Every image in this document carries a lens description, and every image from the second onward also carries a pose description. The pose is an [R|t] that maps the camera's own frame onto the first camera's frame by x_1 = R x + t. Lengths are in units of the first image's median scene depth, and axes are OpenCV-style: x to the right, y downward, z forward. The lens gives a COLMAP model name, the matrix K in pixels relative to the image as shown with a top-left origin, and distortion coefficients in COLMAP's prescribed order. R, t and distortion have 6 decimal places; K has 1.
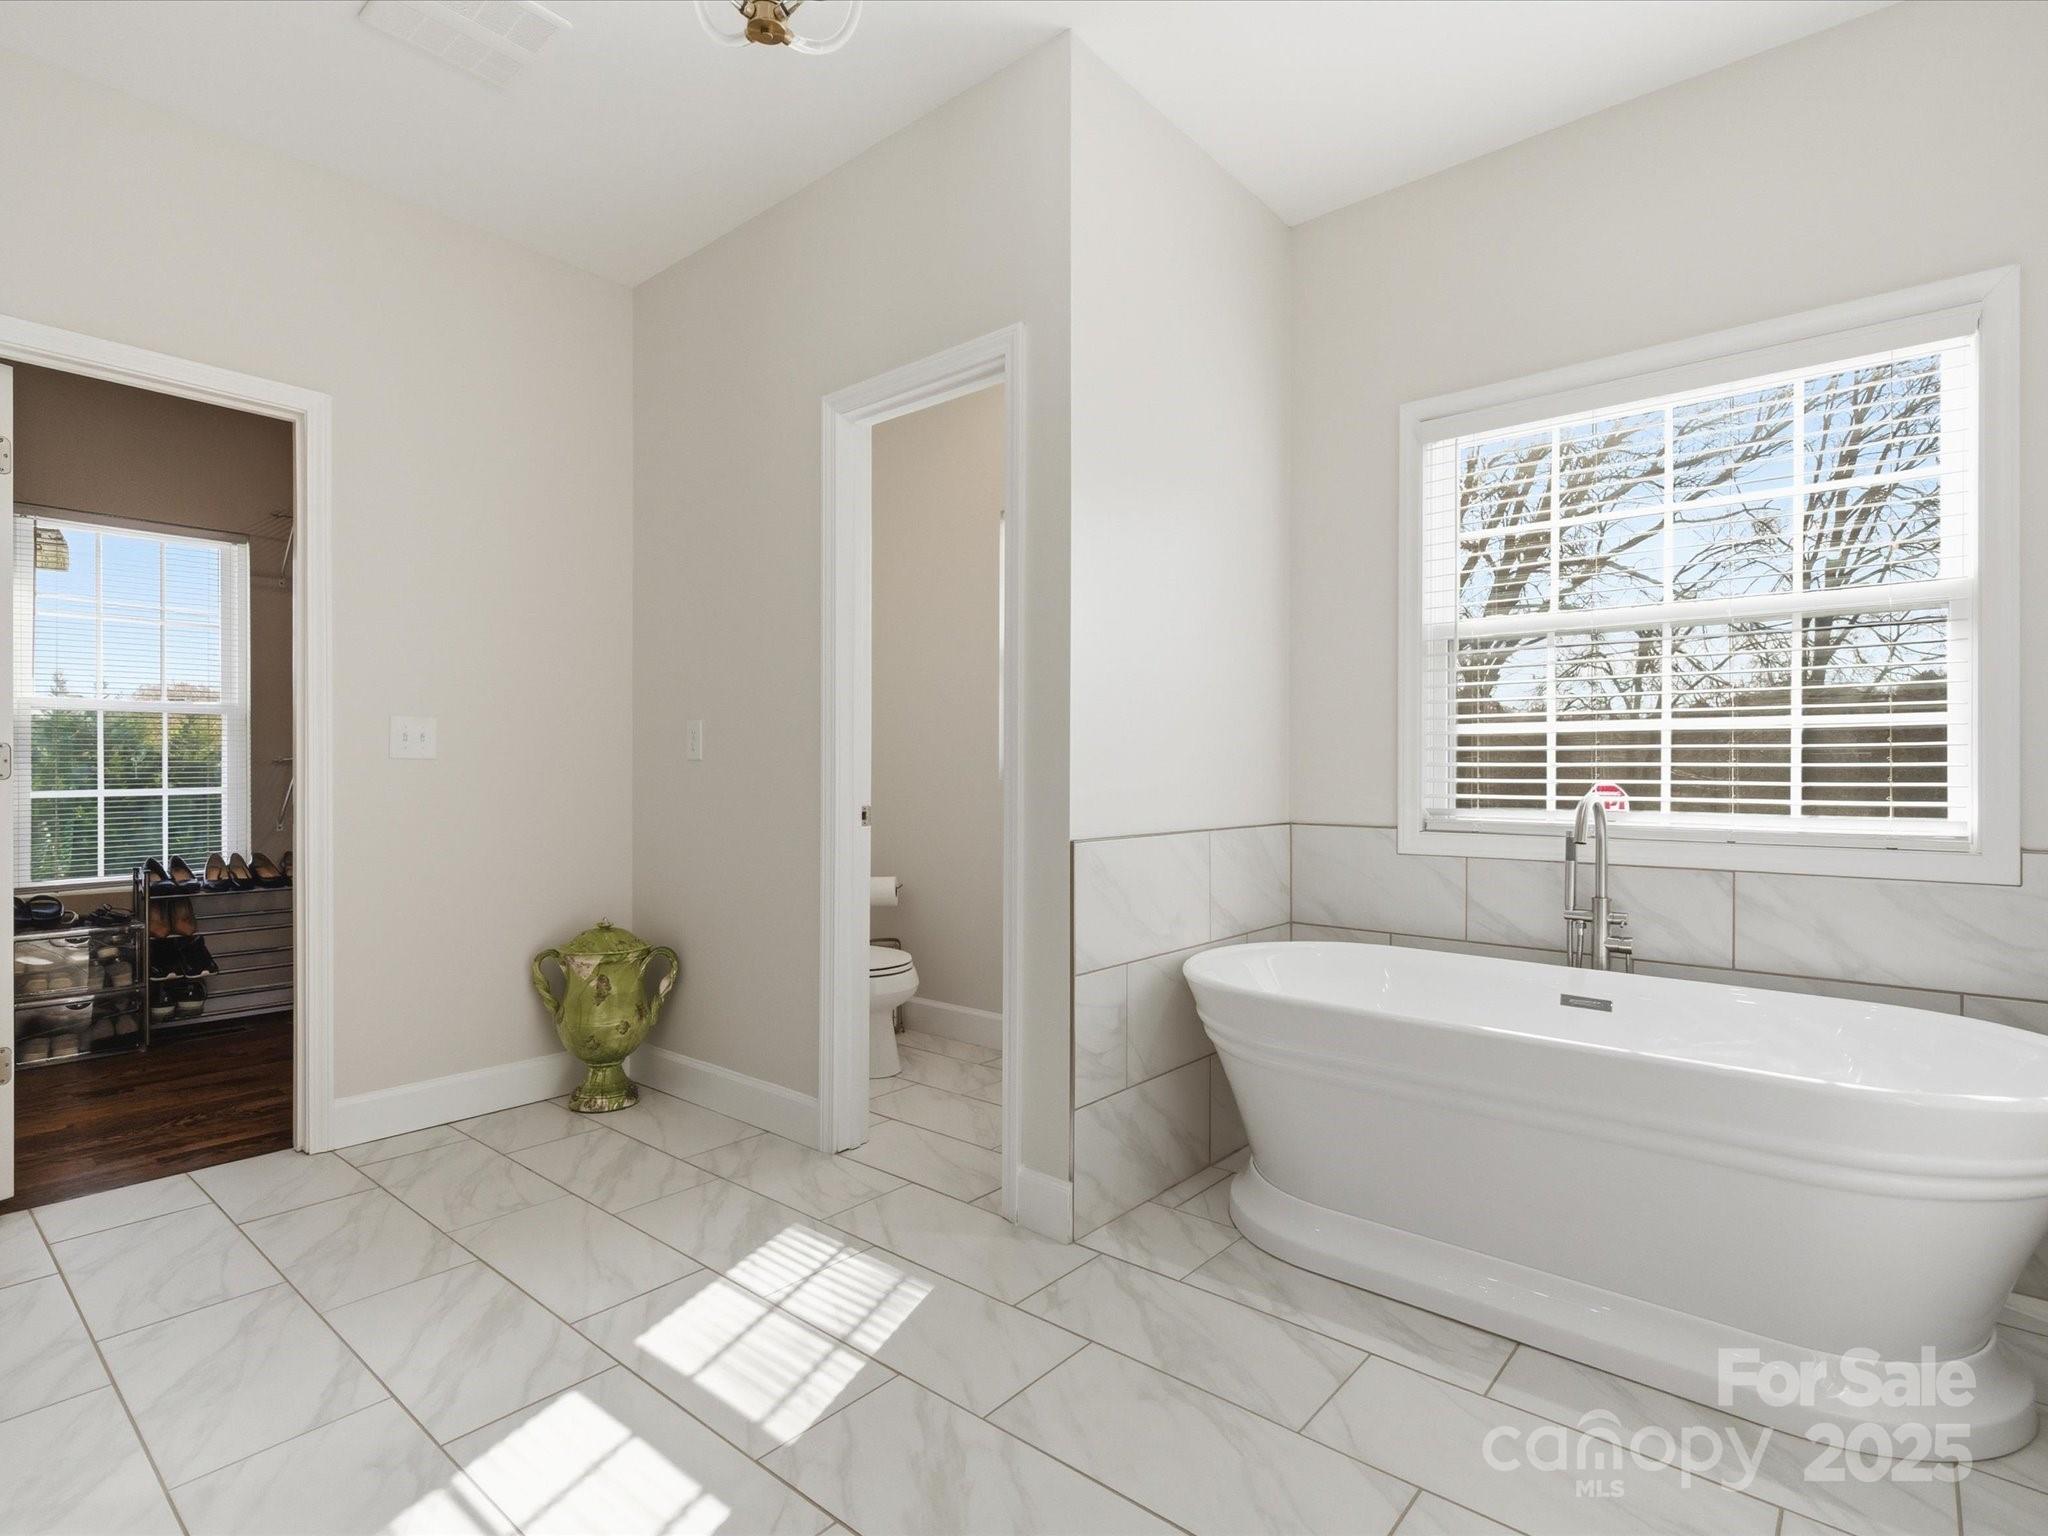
lens RADIAL K [[1020.9, 0, 1019.2], [0, 1020.9, 772.4], [0, 0, 1]] dist [0.001176, -0.000931]
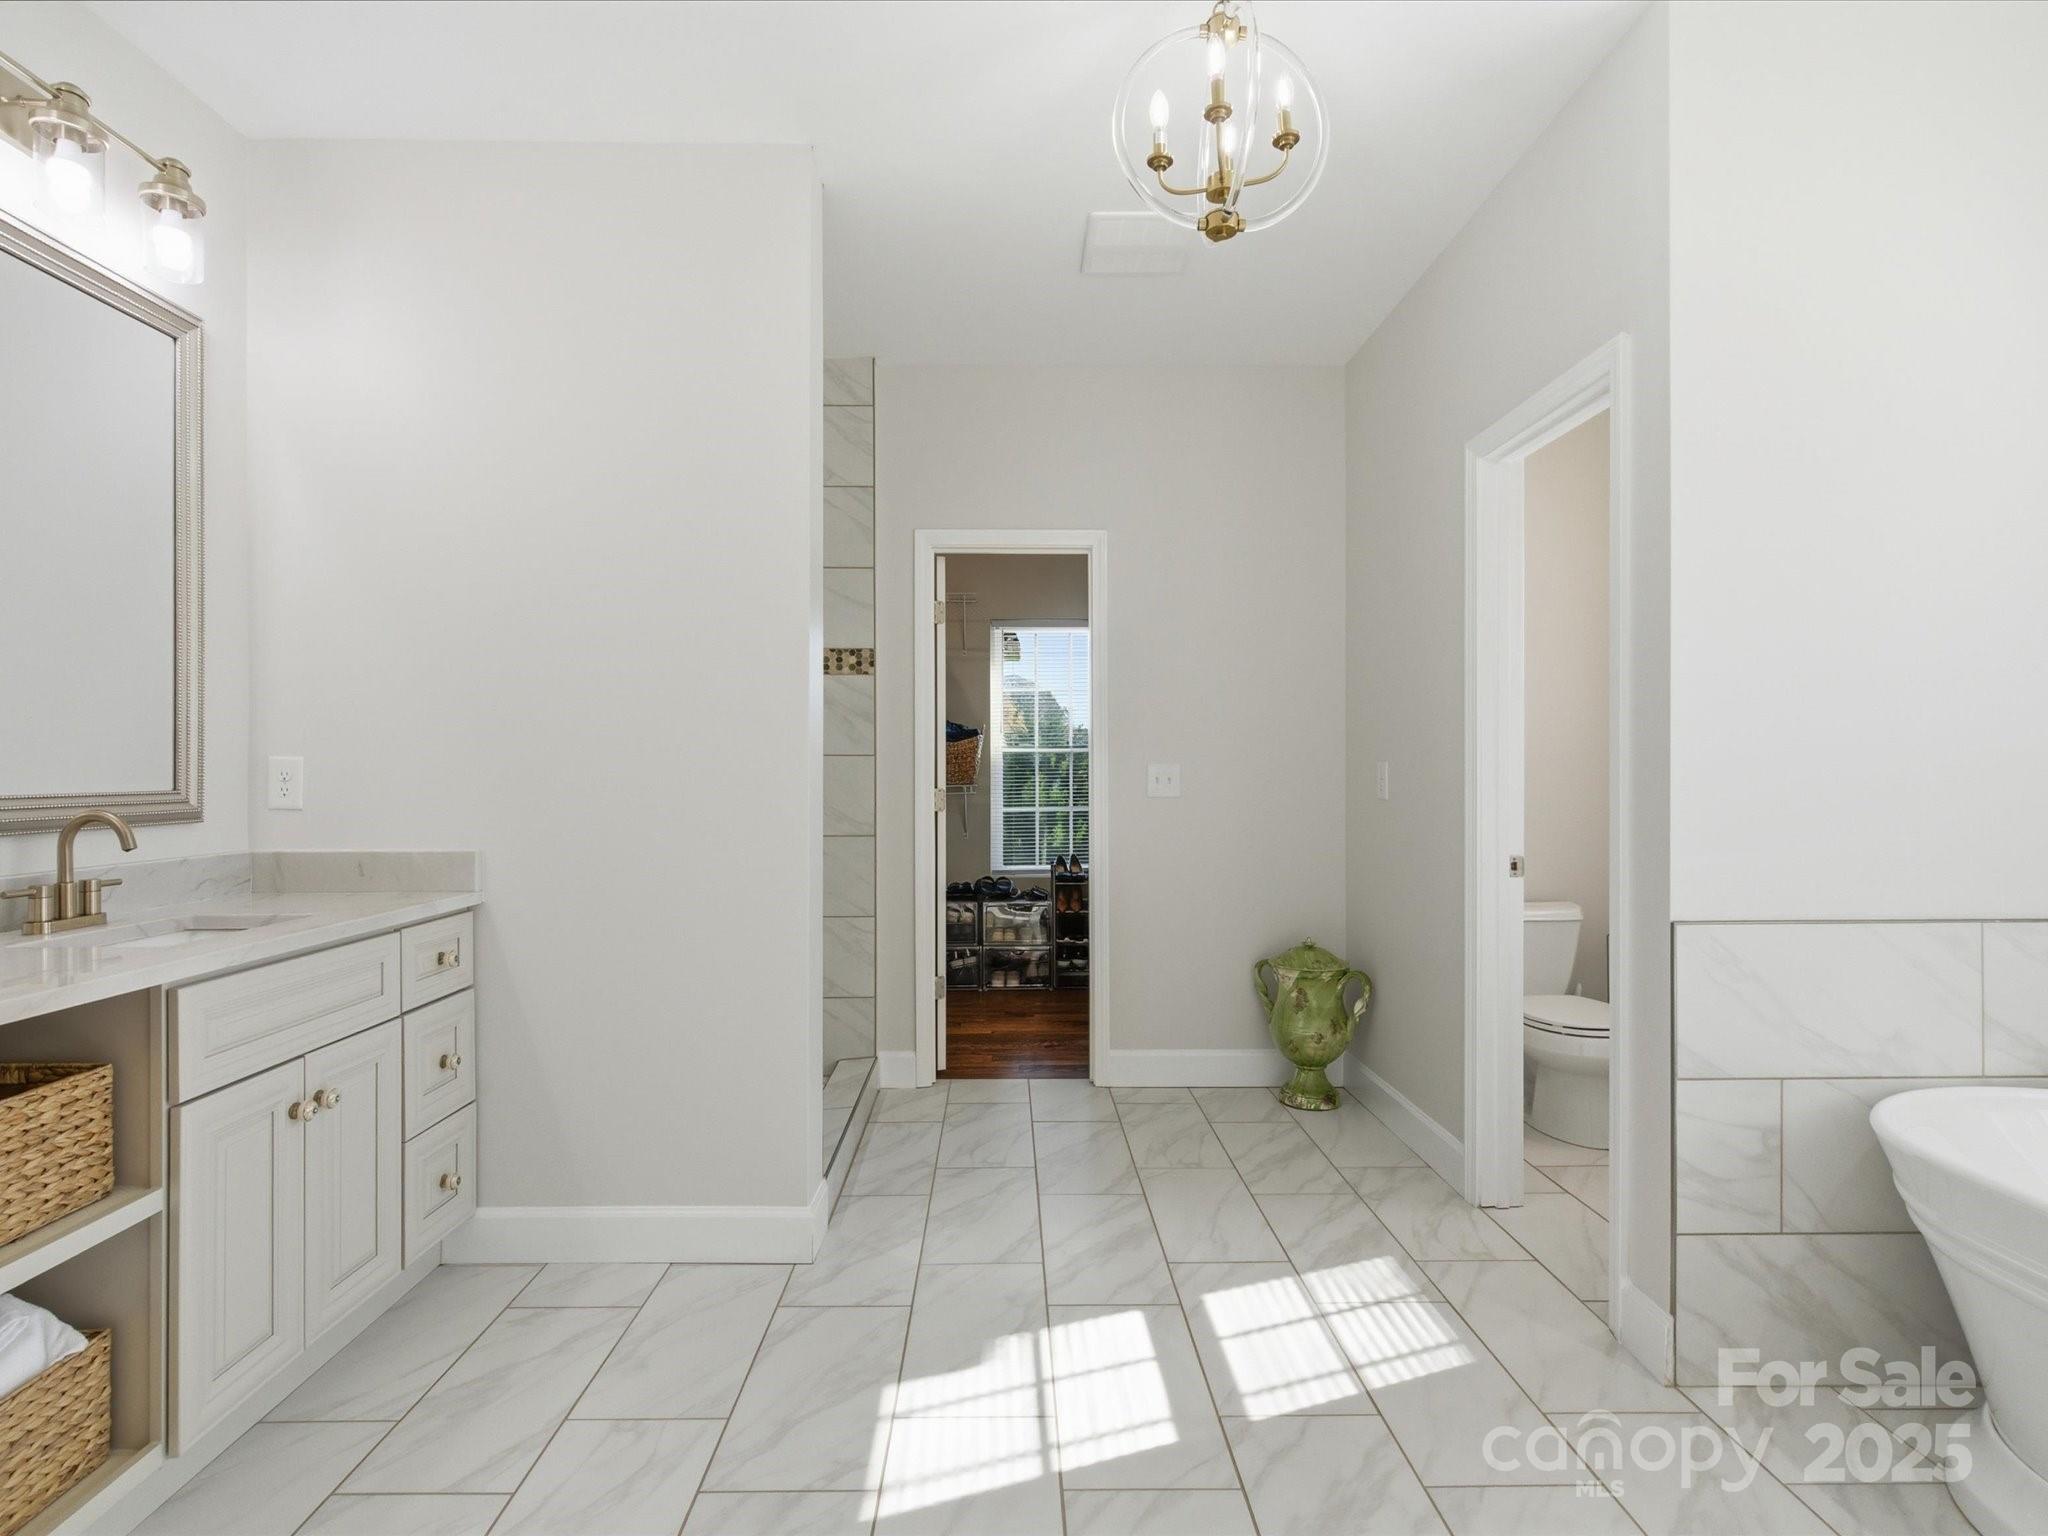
lens RADIAL K [[1026.4, 0, 1021.3], [0, 1026.4, 763.1], [0, 0, 1]] dist [-0.016659, 0.000093]
pose [[0.659718, -0.006108, -0.751488, 0.311592], [0.002093, 0.999978, -0.006291, -0.057979], [0.751510, 0.002577, 0.659716, 0.018435]]
